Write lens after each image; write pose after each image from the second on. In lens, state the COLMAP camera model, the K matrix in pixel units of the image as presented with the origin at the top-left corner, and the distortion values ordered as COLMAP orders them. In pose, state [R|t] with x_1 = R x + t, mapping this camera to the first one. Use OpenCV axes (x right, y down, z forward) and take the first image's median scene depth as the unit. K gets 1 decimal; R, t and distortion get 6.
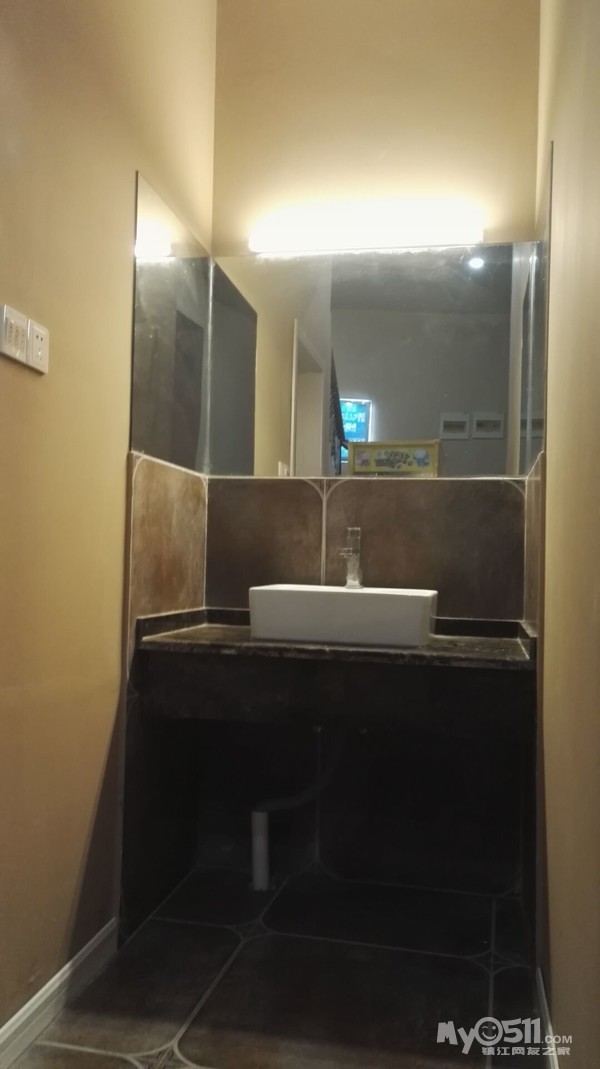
lens RADIAL K [[861.1, 0, 296.8], [0, 861.1, 539.9], [0, 0, 1]] dist [0.053186, -0.006985]
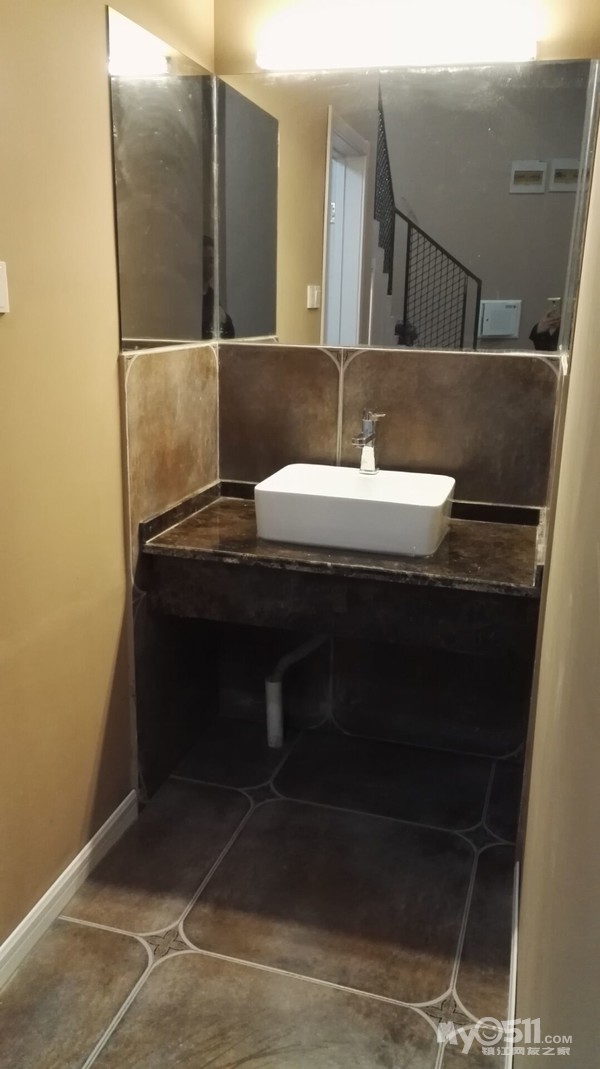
lens RADIAL K [[861.1, 0, 299.8], [0, 861.1, 533.7], [0, 0, 1]] dist [0.053186, -0.006985]
pose [[0.997496, 0.017552, -0.068515, 0.062245], [0.003536, 0.955131, 0.296162, -0.179010], [0.070639, -0.295663, 0.952677, 0.064294]]
